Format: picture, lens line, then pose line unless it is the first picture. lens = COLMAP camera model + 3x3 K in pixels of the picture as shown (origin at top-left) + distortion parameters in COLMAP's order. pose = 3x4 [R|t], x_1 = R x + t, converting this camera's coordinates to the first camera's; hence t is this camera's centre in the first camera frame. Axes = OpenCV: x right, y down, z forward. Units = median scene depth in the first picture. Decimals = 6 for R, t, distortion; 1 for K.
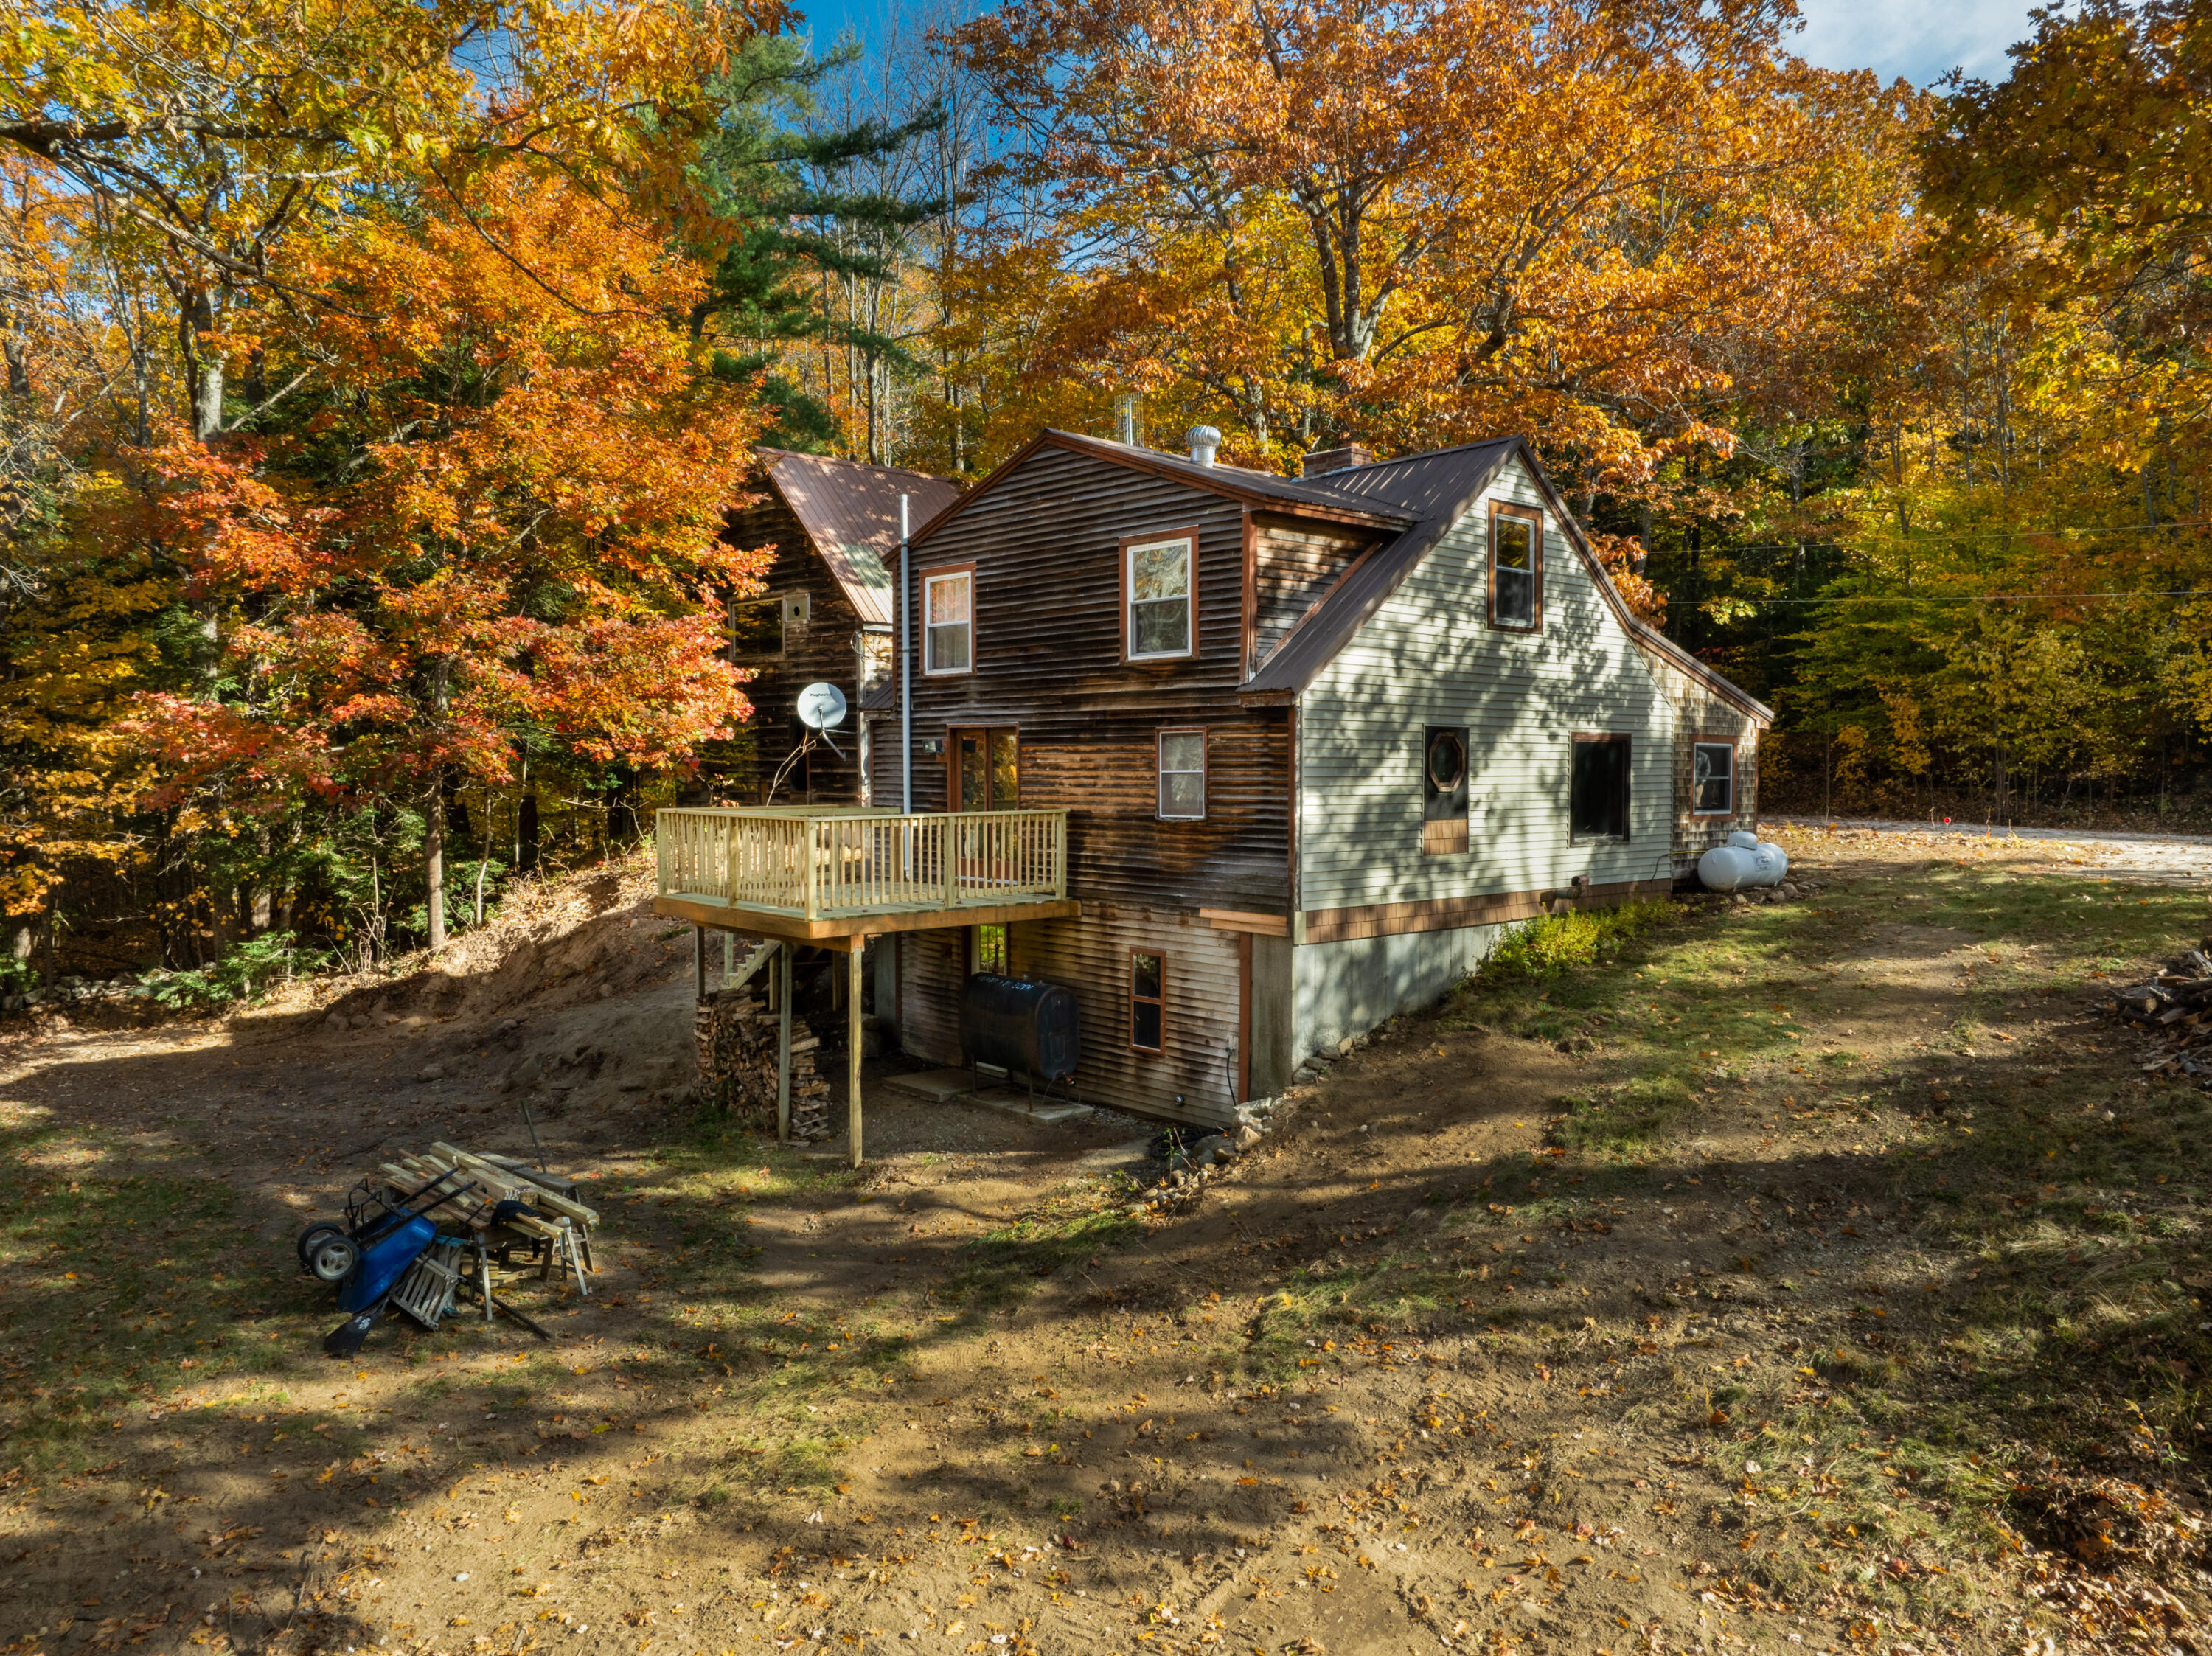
lens RADIAL K [[1532.6, 0, 1106.0], [0, 1532.6, 828.0], [0, 0, 1]] dist [-0.030204, -0.001226]
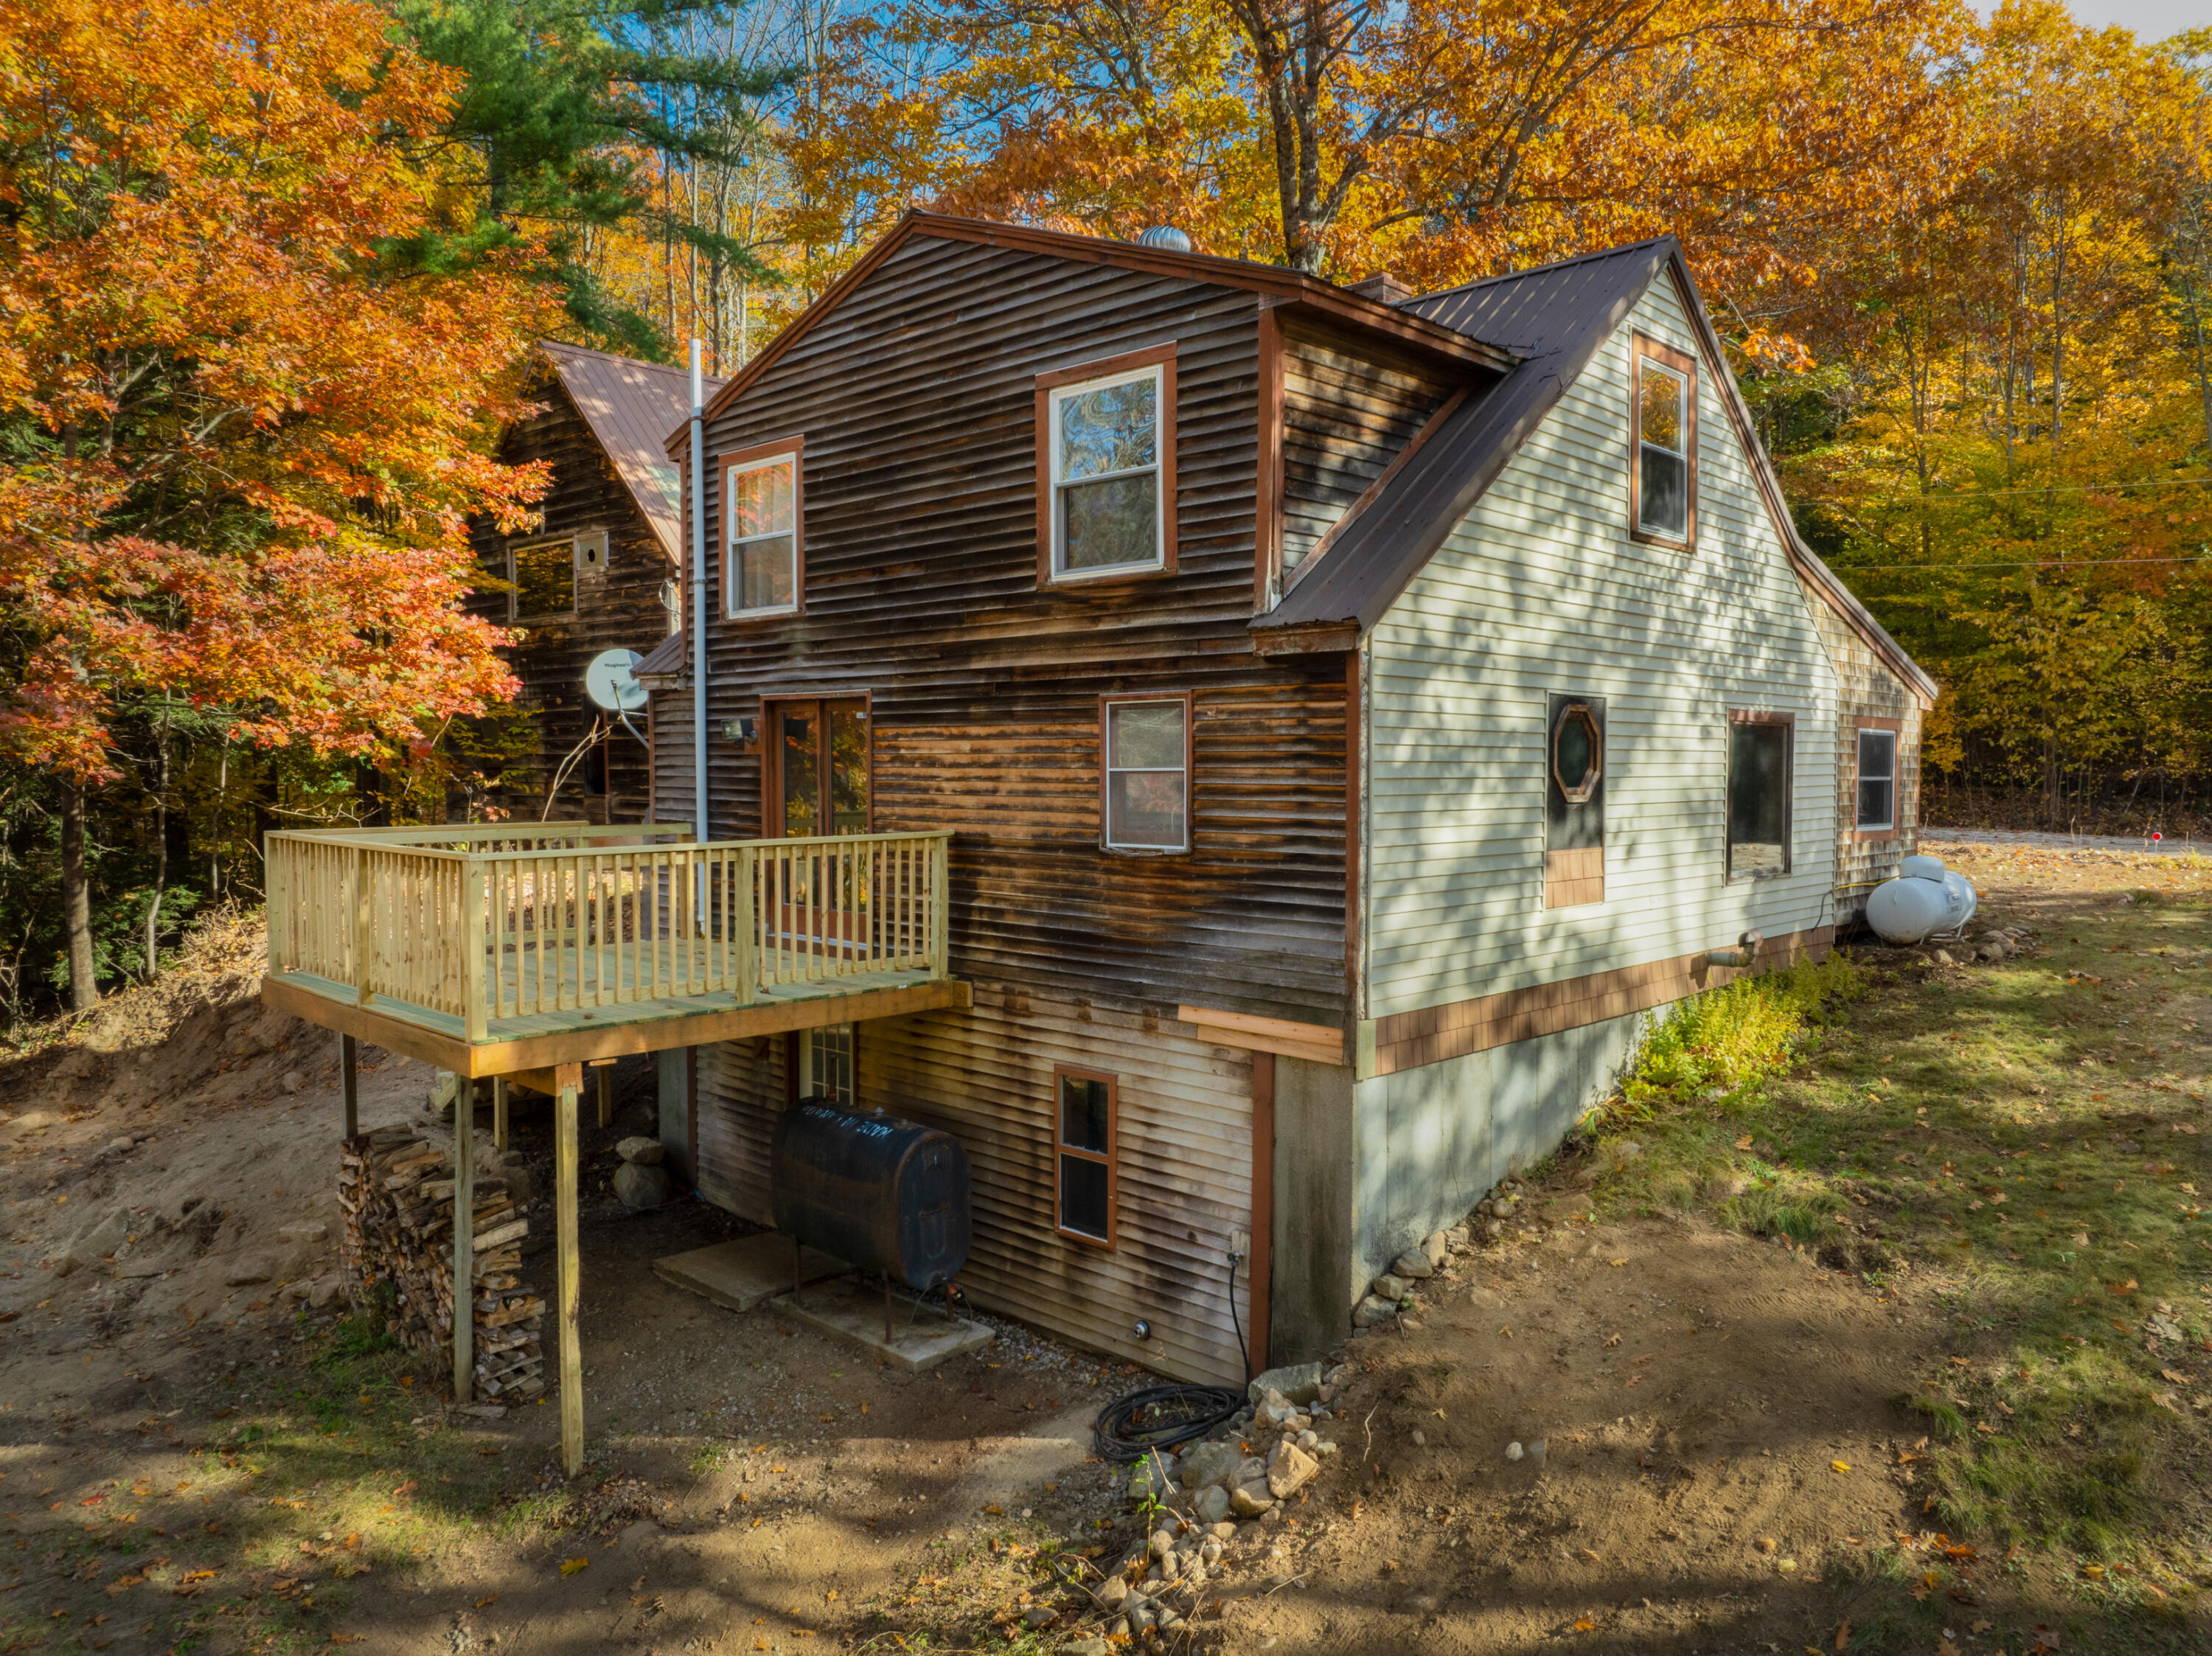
lens RADIAL K [[1532.6, 0, 1106.0], [0, 1532.6, 828.0], [0, 0, 1]] dist [-0.030204, -0.001226]
pose [[0.997362, -0.002038, 0.072563, -0.006763], [0.001905, 0.999996, 0.001902, -0.013433], [-0.072566, -0.001758, 0.997362, 0.359736]]
